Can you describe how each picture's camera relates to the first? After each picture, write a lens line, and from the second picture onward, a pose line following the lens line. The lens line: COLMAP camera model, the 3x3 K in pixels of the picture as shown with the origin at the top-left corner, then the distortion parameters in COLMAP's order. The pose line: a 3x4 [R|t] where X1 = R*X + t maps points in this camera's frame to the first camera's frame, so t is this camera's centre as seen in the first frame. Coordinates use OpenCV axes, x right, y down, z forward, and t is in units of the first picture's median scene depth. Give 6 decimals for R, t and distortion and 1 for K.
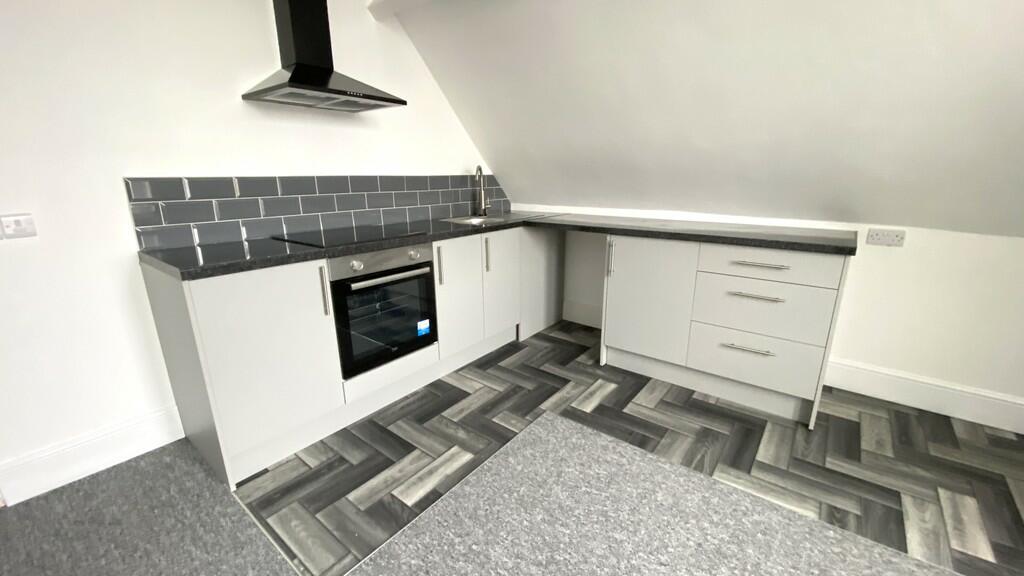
lens RADIAL K [[411.7, 0, 507.2], [0, 411.7, 289.3], [0, 0, 1]] dist [0.034396, -0.029733]
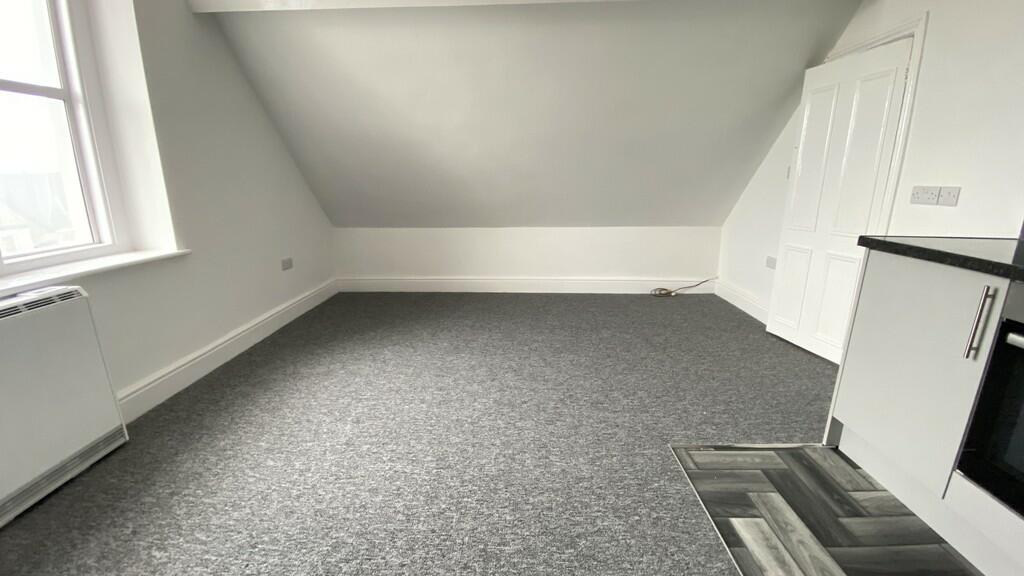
lens RADIAL K [[411.7, 0, 507.2], [0, 411.7, 289.3], [0, 0, 1]] dist [0.034396, -0.029733]
pose [[-0.804600, 0.160815, -0.571627, 0.449789], [-0.150093, 0.876298, 0.457792, -0.195166], [0.574535, 0.454137, -0.680932, 0.843928]]
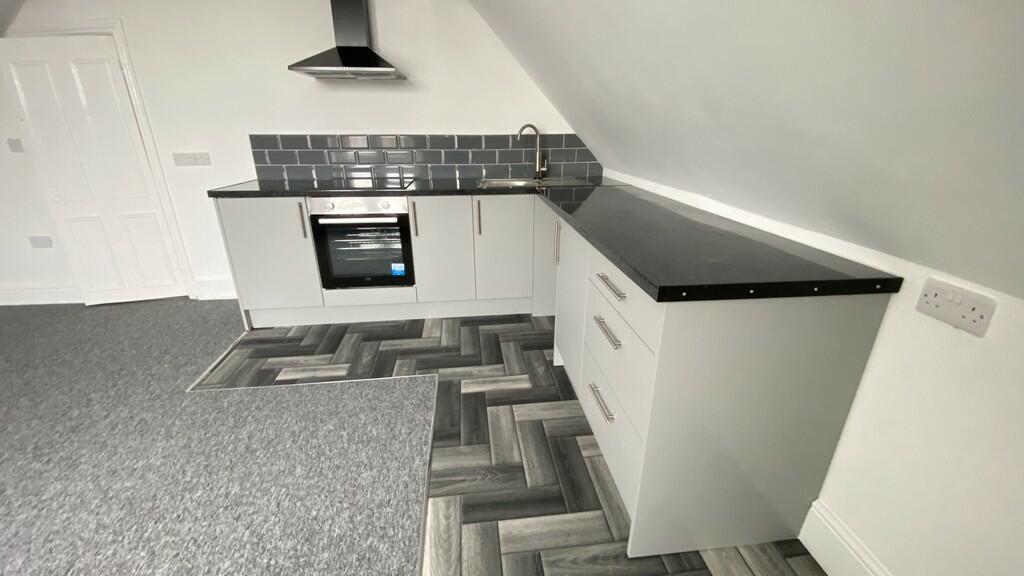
lens RADIAL K [[411.7, 0, 507.2], [0, 411.7, 289.3], [0, 0, 1]] dist [0.034396, -0.029733]
pose [[0.703285, 0.262088, -0.660833, 0.883527], [-0.193399, 0.965038, 0.176914, -0.131262], [0.684096, 0.003383, 0.729384, 0.388371]]
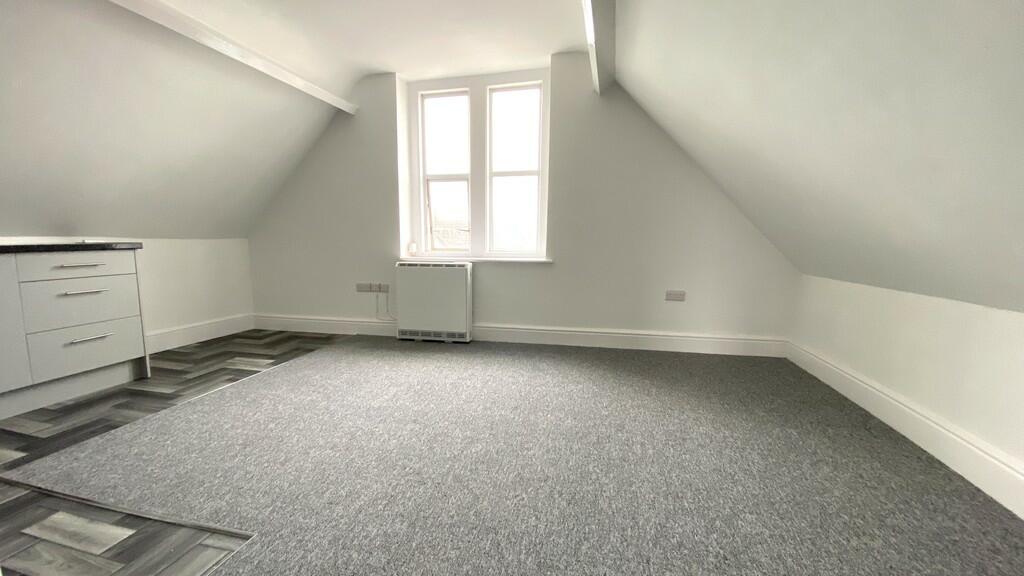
lens RADIAL K [[411.7, 0, 507.2], [0, 411.7, 289.3], [0, 0, 1]] dist [0.034396, -0.029733]
pose [[-0.431100, -0.104363, 0.896248, -0.962698], [0.245106, 0.942394, 0.227634, 0.036818], [-0.868375, 0.317809, -0.380686, 0.380635]]
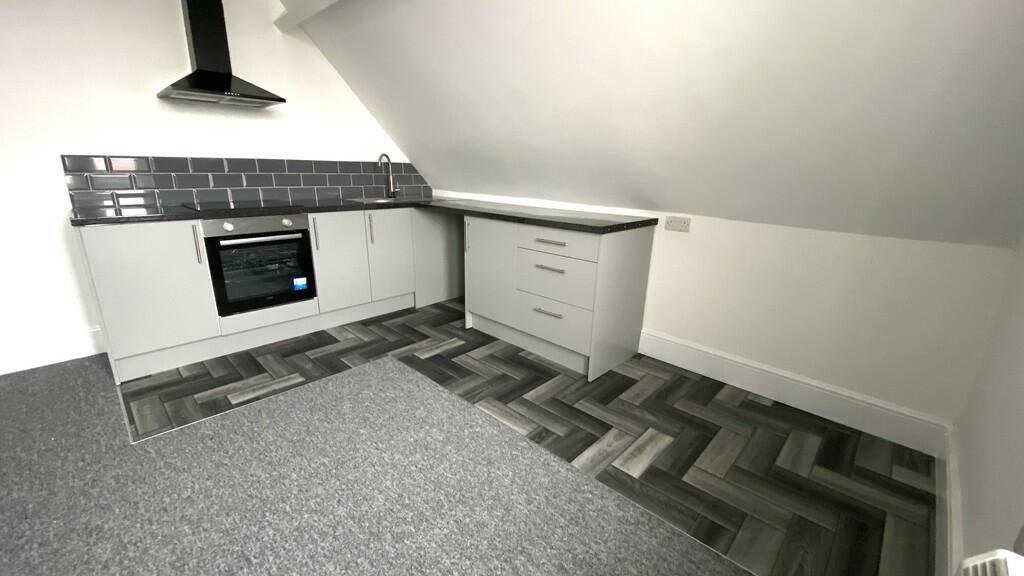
lens RADIAL K [[411.7, 0, 507.2], [0, 411.7, 289.3], [0, 0, 1]] dist [0.034396, -0.029733]
pose [[0.994775, 0.052781, -0.087390, 0.565642], [-0.051667, 0.998552, 0.014962, 0.064986], [0.088053, -0.010369, 0.996062, -0.193335]]
